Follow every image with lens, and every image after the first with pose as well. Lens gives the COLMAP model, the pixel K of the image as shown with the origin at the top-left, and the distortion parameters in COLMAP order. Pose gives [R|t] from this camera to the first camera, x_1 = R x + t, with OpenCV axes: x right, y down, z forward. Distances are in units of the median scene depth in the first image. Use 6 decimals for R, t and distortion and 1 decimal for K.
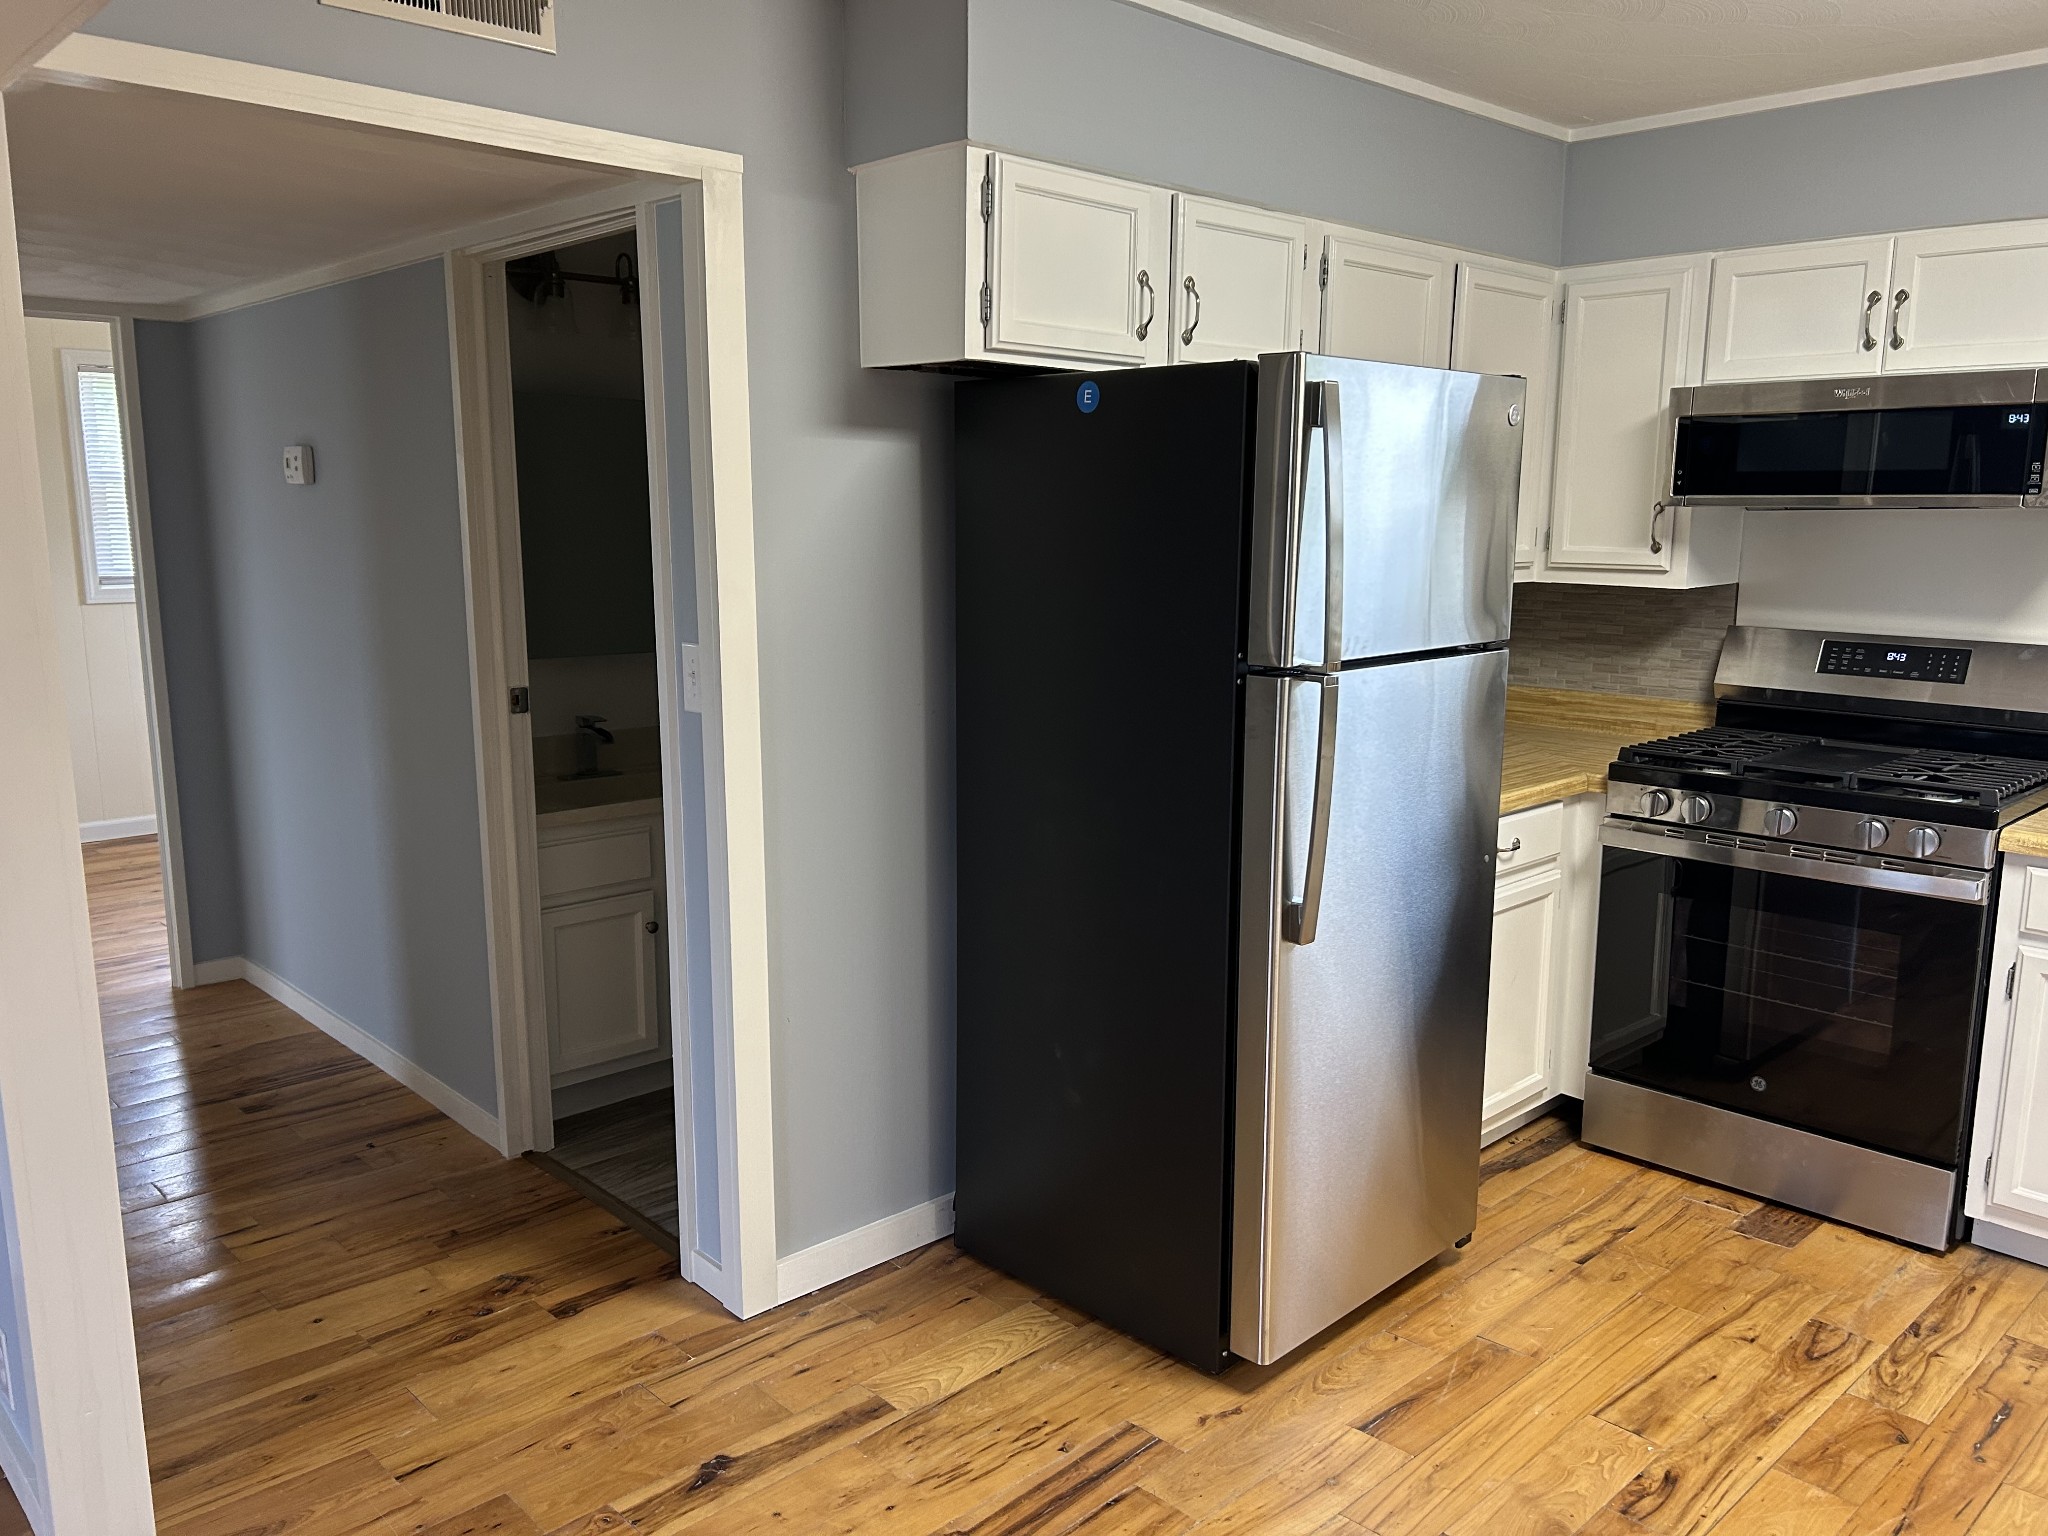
lens RADIAL K [[1540.9, 0, 1035.8], [0, 1540.9, 782.2], [0, 0, 1]] dist [0.056960, -0.059024]
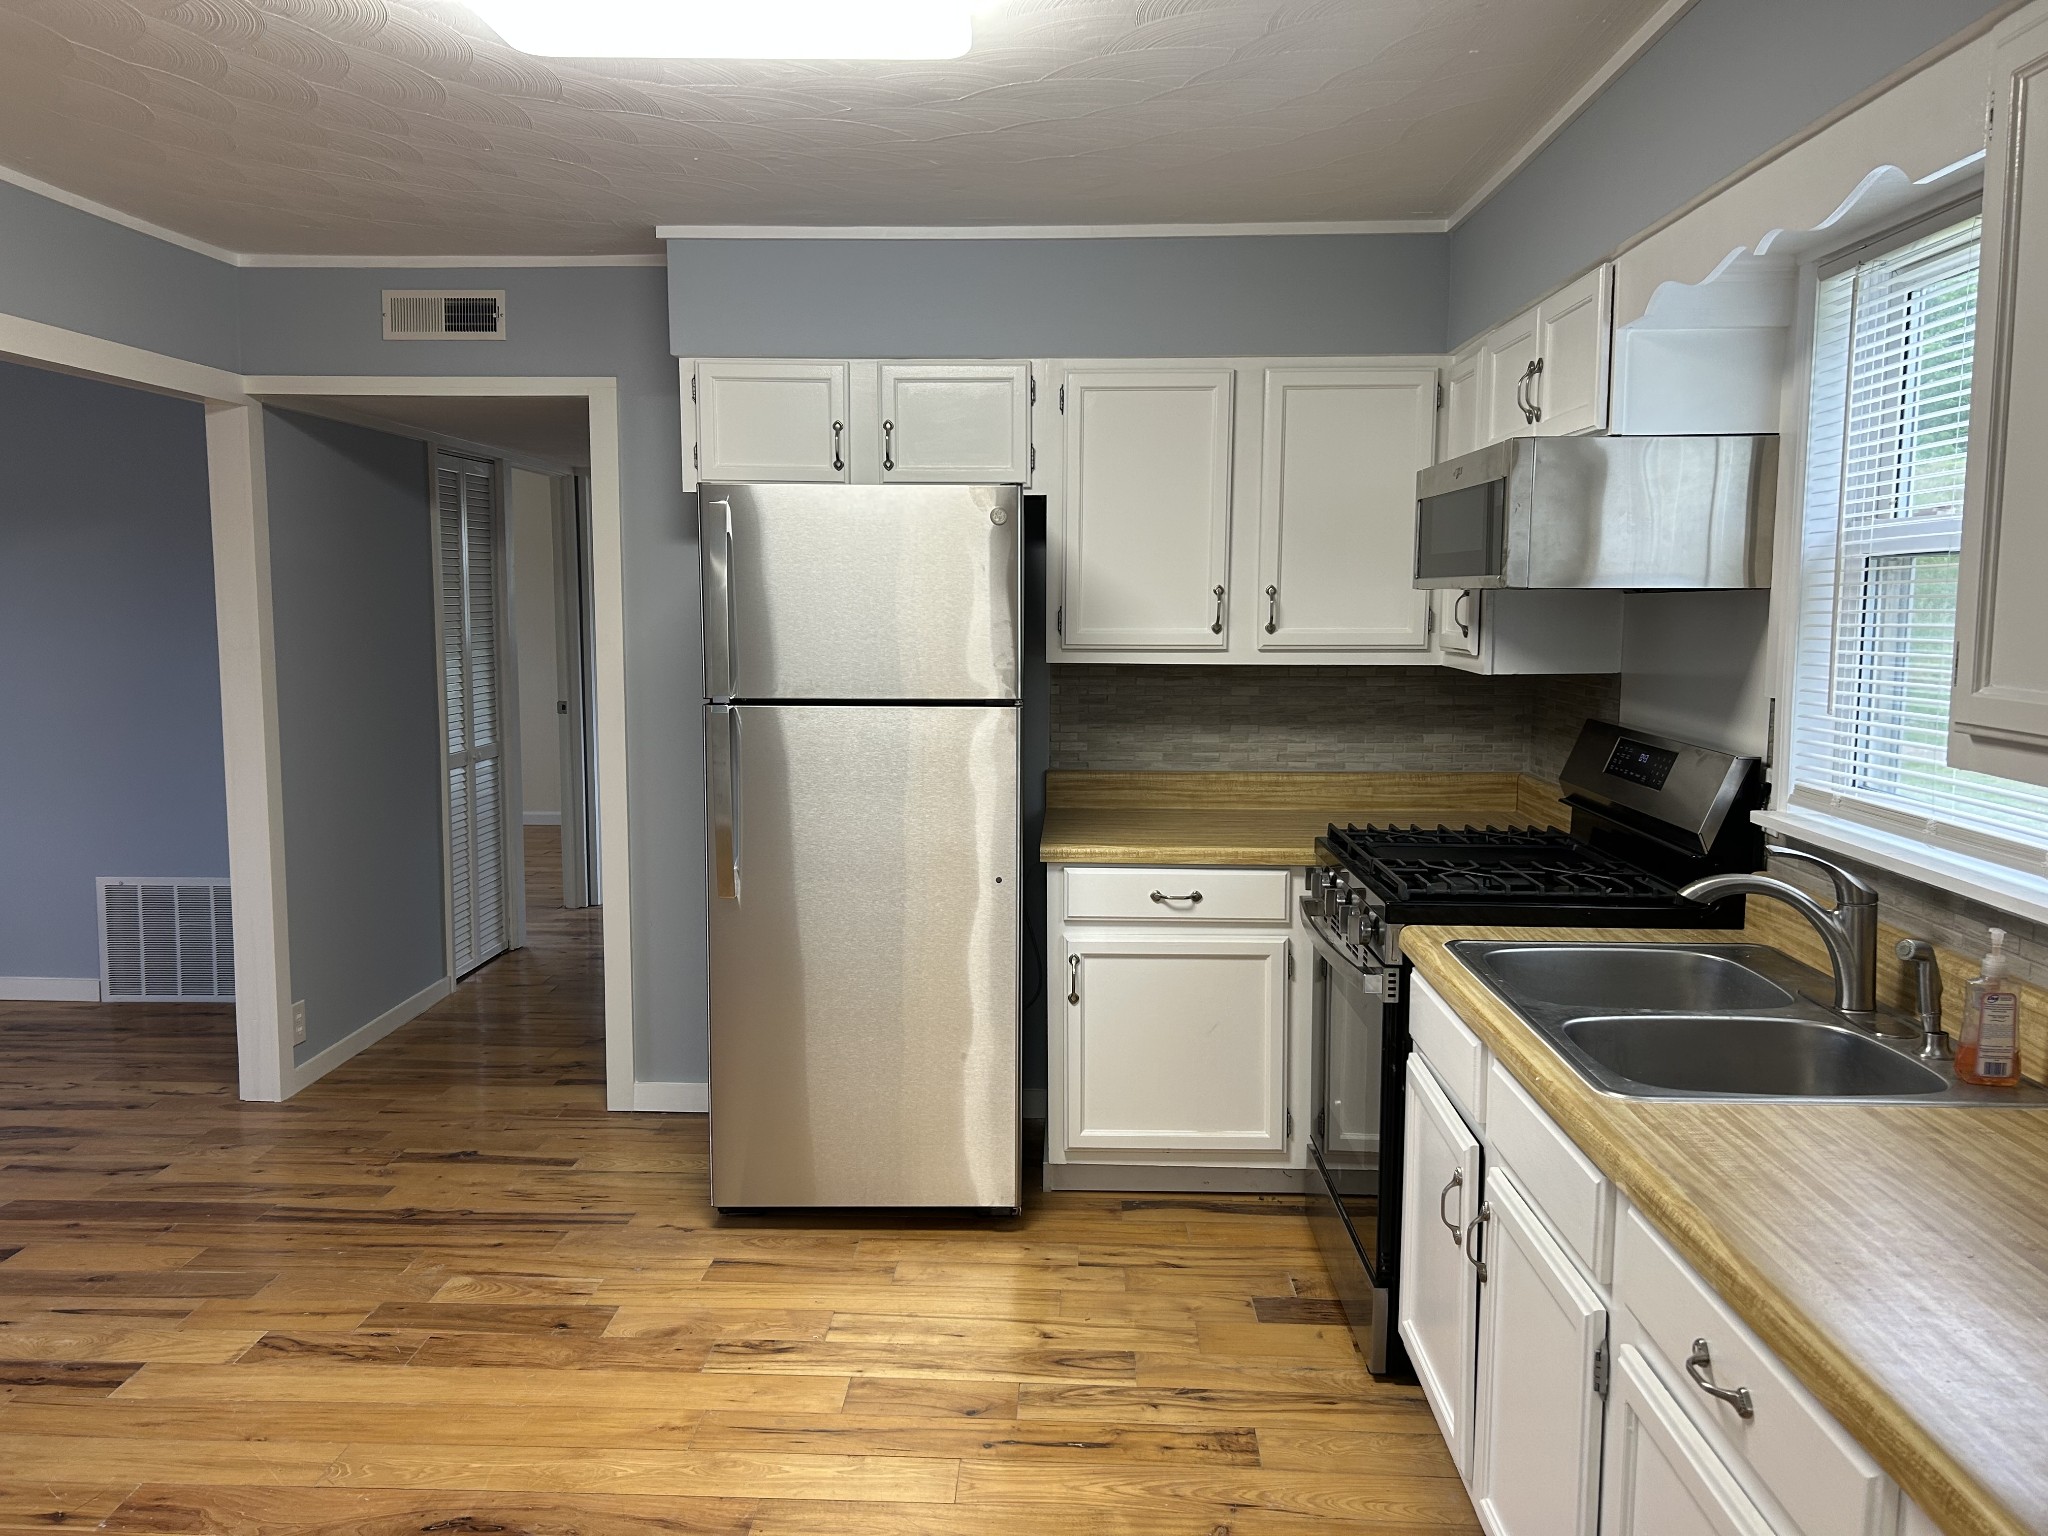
lens RADIAL K [[1540.9, 0, 1020.7], [0, 1540.9, 767.8], [0, 0, 1]] dist [0.056960, -0.059024]
pose [[0.696453, 0.079073, -0.713233, 1.103109], [-0.126349, 0.991895, -0.013409, -0.022297], [0.706392, 0.099455, 0.700799, 0.164230]]
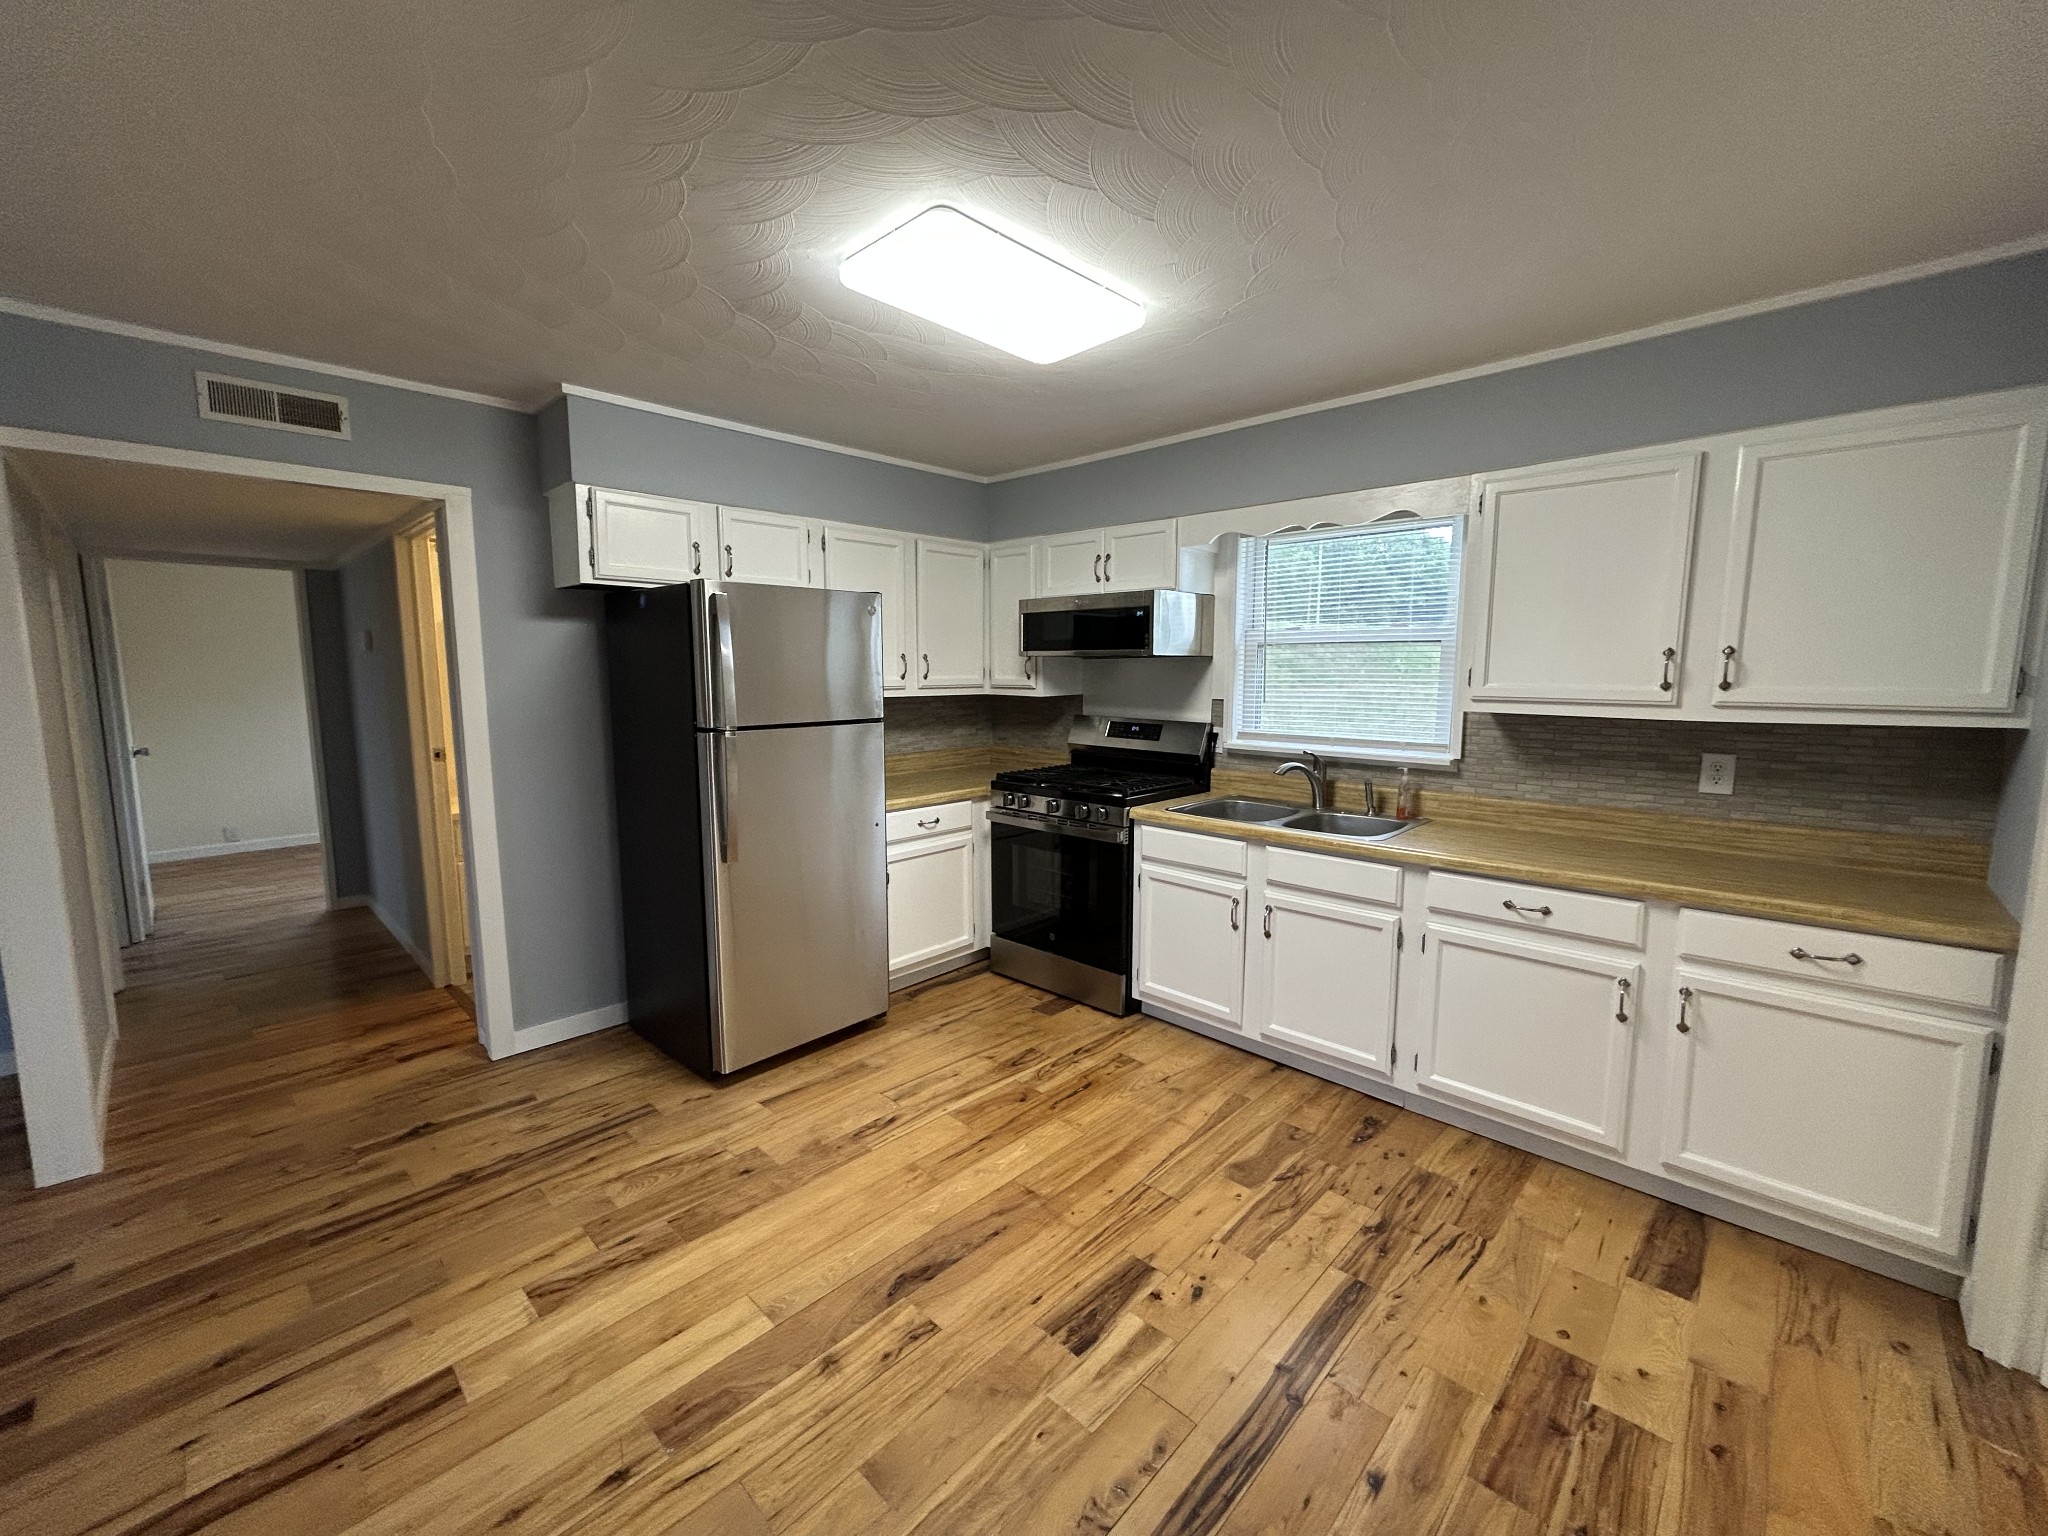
lens RADIAL K [[821.7, 0, 1024.5], [0, 821.7, 765.1], [0, 0, 1]] dist [0.000867, 0.000528]
pose [[0.999203, -0.009140, 0.038868, 0.427885], [0.011343, 0.998318, -0.056850, 0.033368], [-0.038283, 0.057245, 0.997626, -0.091923]]
